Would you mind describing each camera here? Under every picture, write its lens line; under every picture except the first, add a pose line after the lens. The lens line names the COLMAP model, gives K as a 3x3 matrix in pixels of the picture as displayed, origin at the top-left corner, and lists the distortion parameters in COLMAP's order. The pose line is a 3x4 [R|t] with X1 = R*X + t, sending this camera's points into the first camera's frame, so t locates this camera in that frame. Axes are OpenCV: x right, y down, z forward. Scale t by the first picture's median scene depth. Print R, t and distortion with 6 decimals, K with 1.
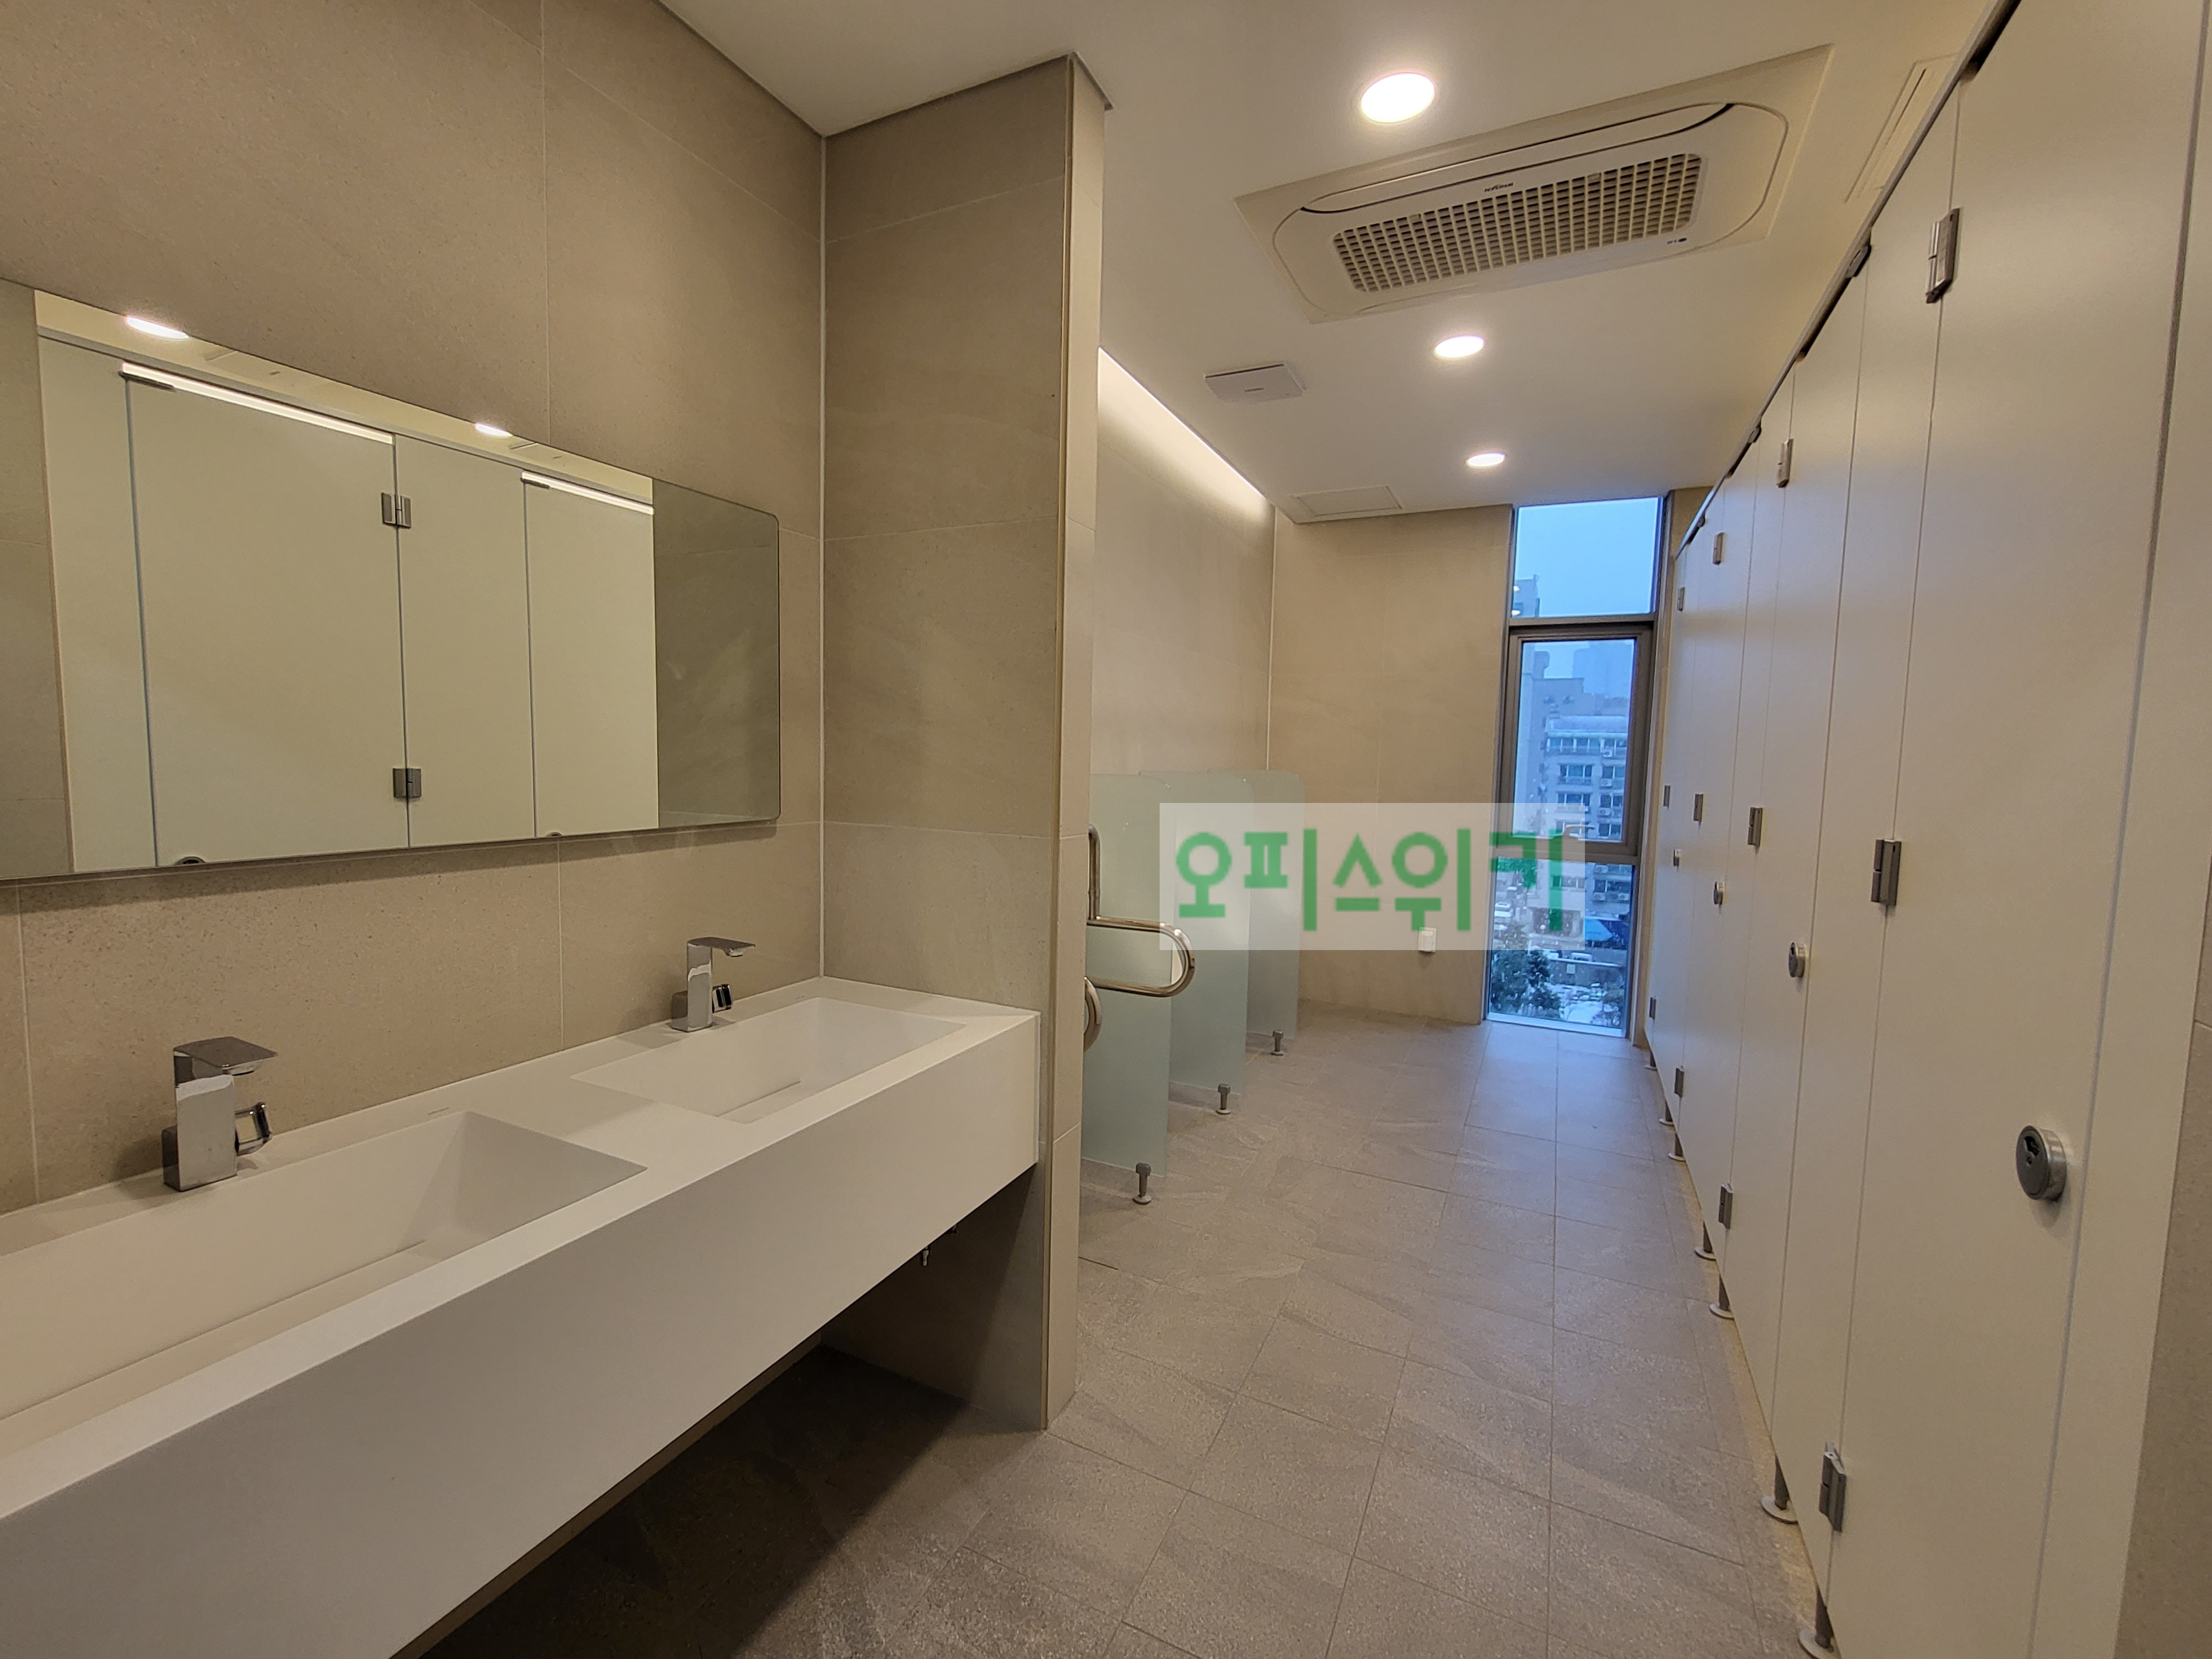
lens RADIAL K [[934.9, 0, 1106.0], [0, 934.9, 829.5], [0, 0, 1]] dist [-0.011755, -0.000334]
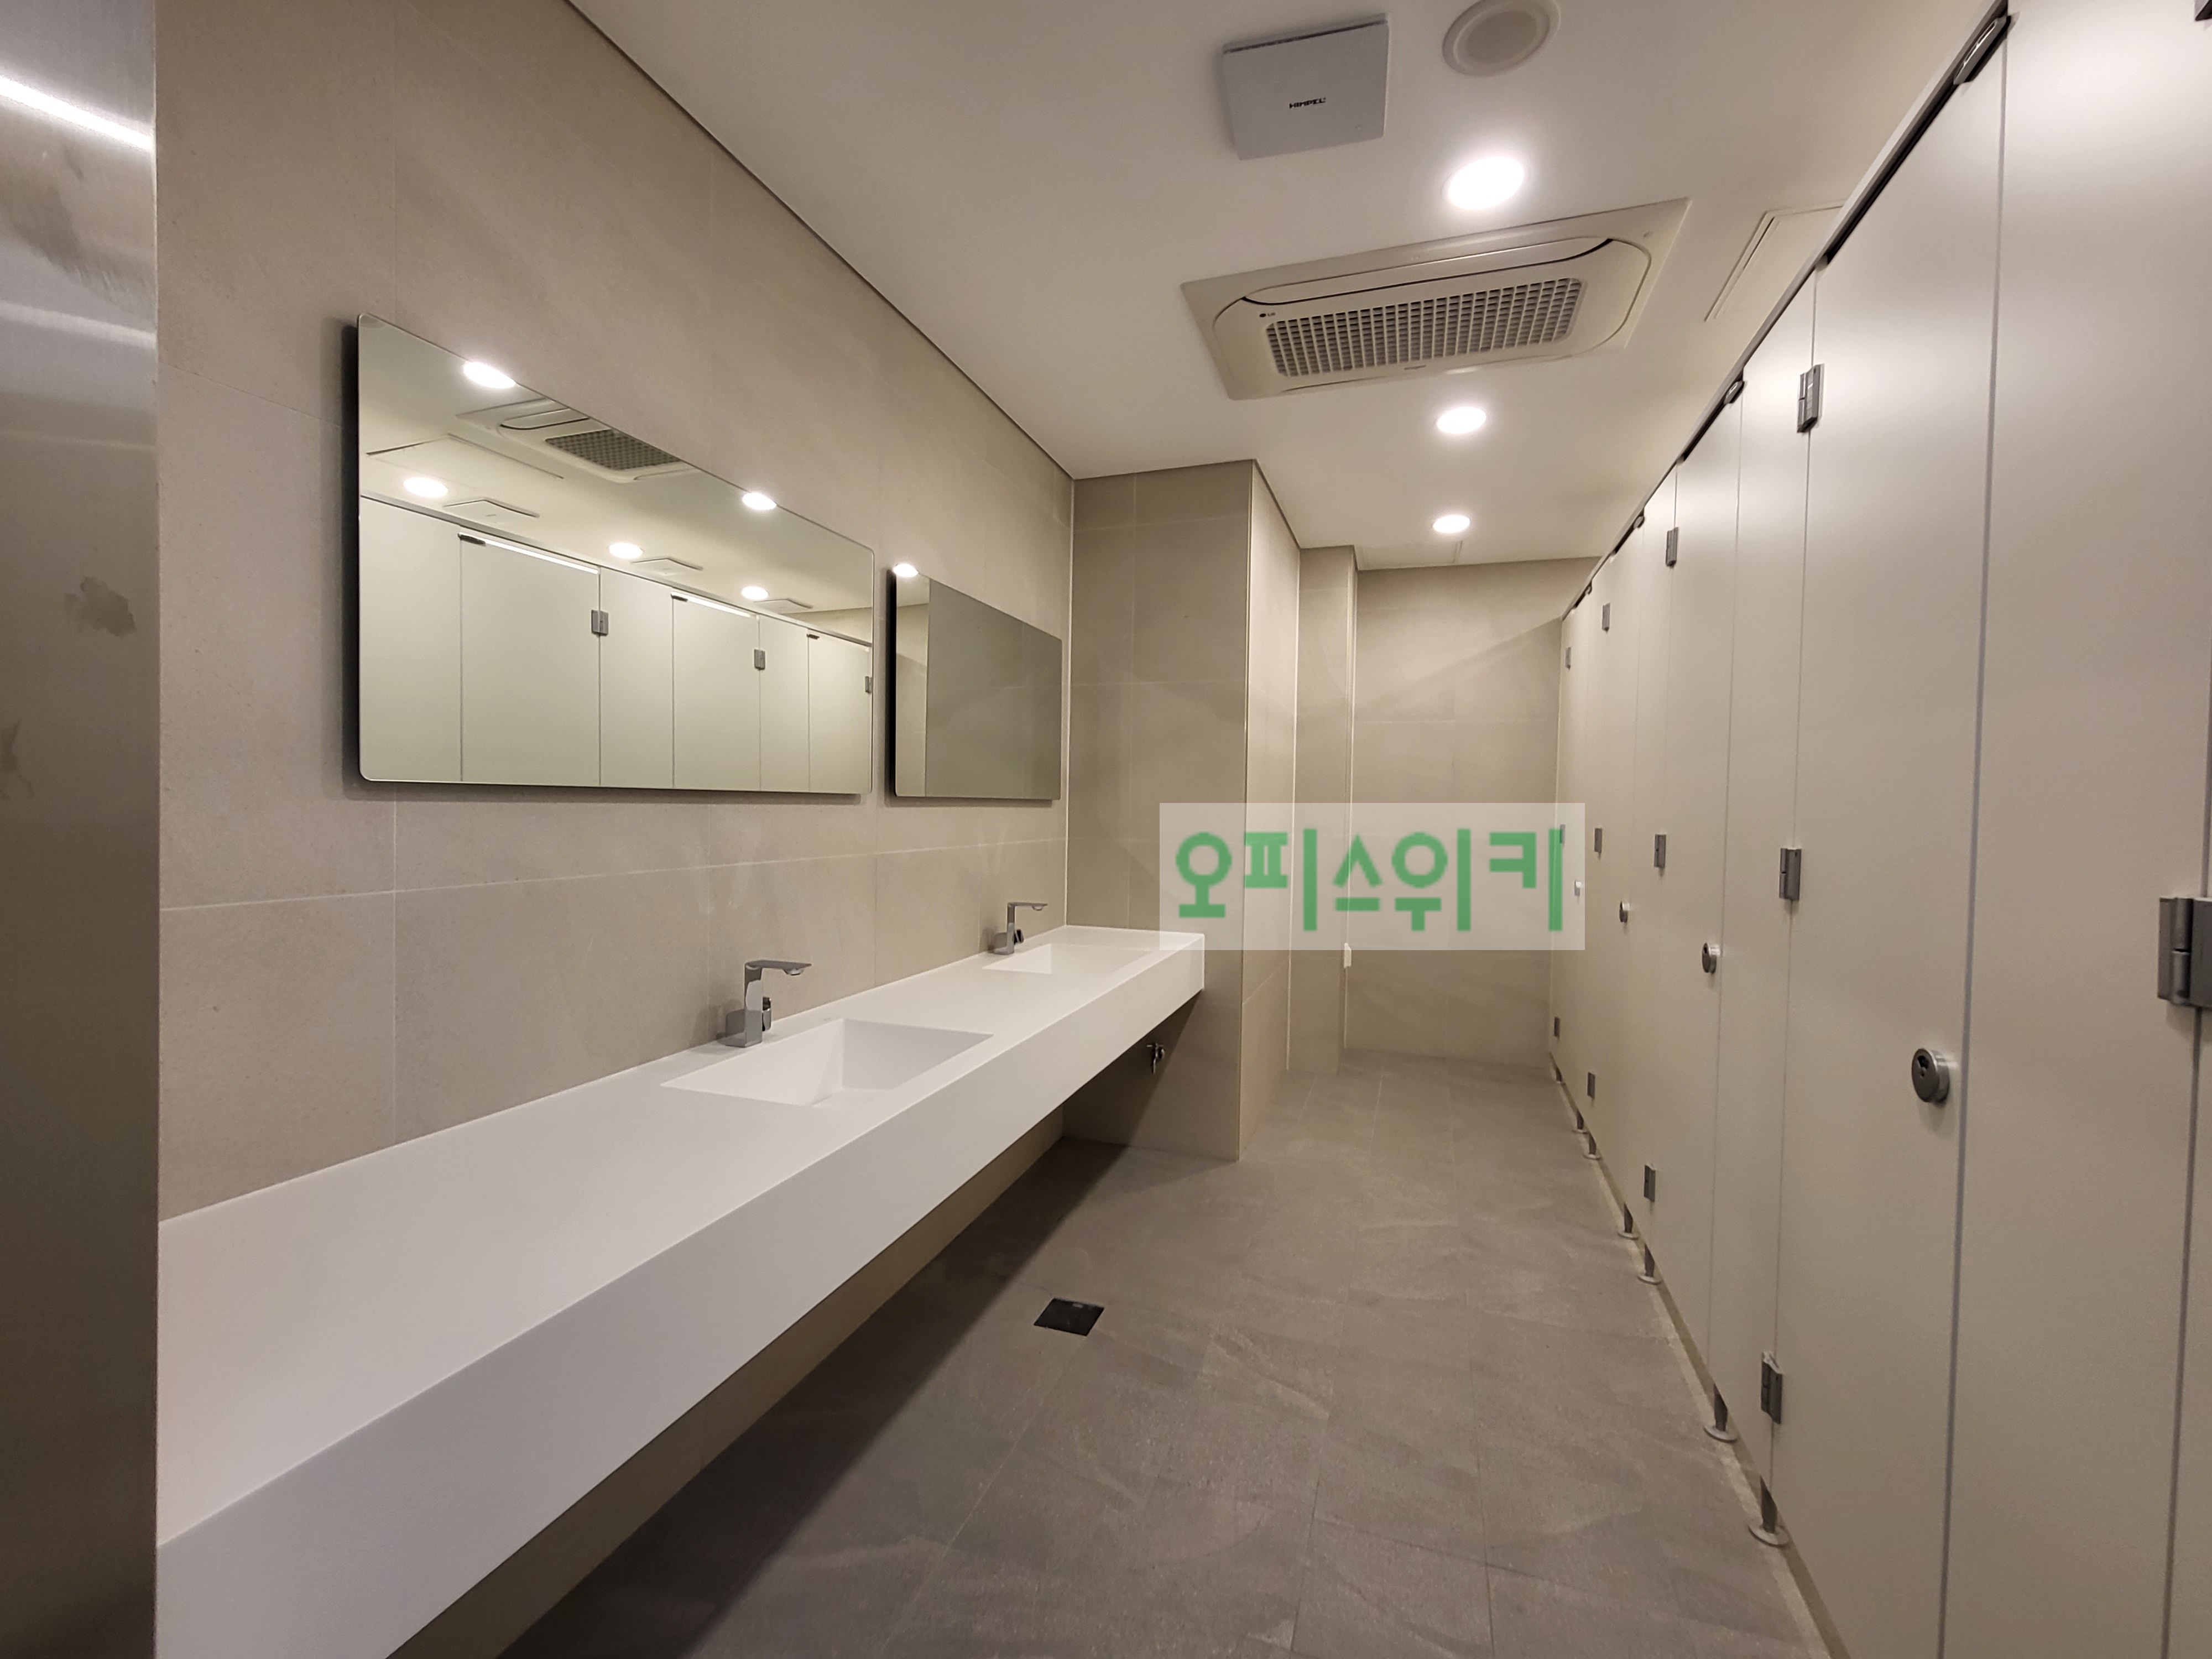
lens RADIAL K [[960.0, 0, 1096.2], [0, 960.0, 839.2], [0, 0, 1]] dist [-0.000407, -0.000505]
pose [[0.991269, 0.003863, 0.131802, -0.210919], [0.002950, 0.998671, -0.051462, 0.051627], [-0.131826, 0.051402, 0.989939, -0.133041]]
